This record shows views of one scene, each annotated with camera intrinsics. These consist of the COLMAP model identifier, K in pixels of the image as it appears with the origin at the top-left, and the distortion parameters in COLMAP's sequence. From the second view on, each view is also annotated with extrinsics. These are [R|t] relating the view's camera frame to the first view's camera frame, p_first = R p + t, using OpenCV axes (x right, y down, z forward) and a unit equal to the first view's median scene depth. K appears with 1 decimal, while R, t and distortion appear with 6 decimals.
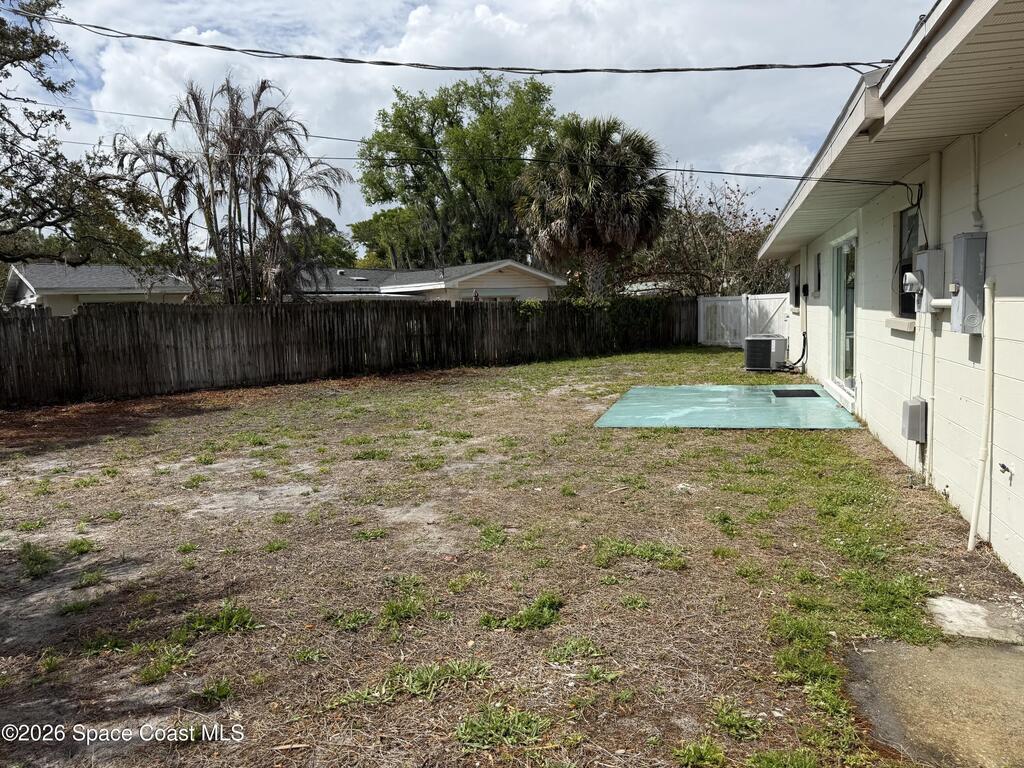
lens RADIAL K [[722.7, 0, 517.1], [0, 722.7, 386.5], [0, 0, 1]] dist [0.000663, -0.008596]
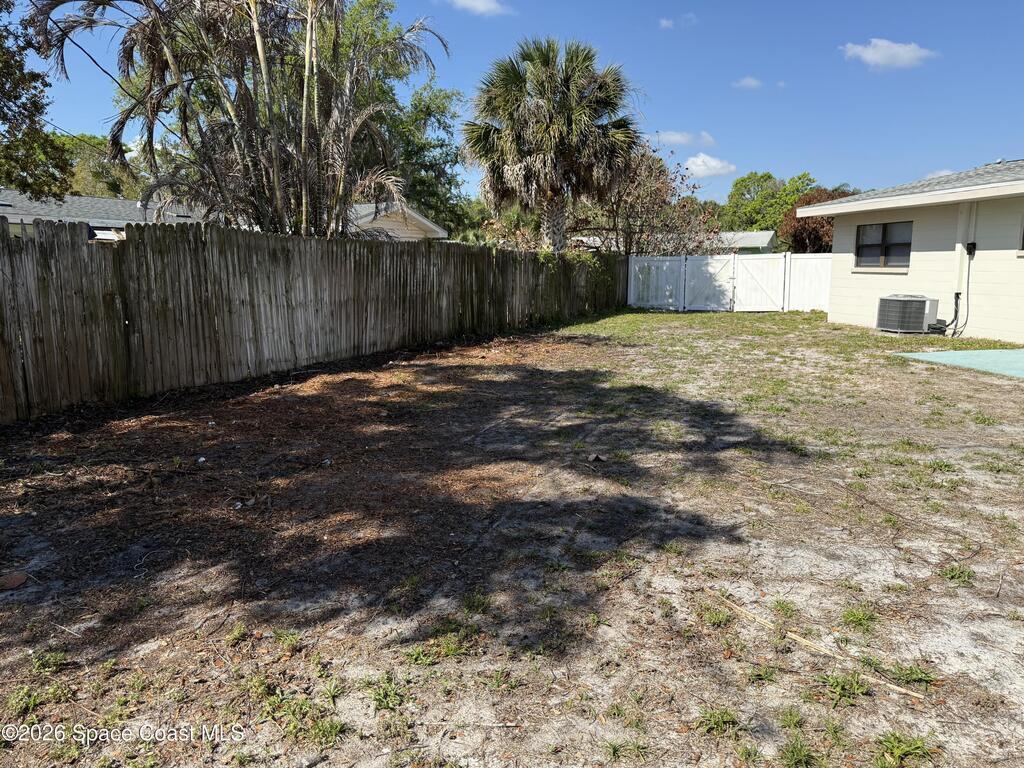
lens RADIAL K [[717.7, 0, 492.7], [0, 717.7, 400.9], [0, 0, 1]] dist [0.031670, -0.051985]
pose [[0.906904, -0.049550, 0.418413, -0.498603], [0.020403, 0.997060, 0.073854, -0.012840], [-0.420843, -0.058442, 0.905249, 0.338432]]
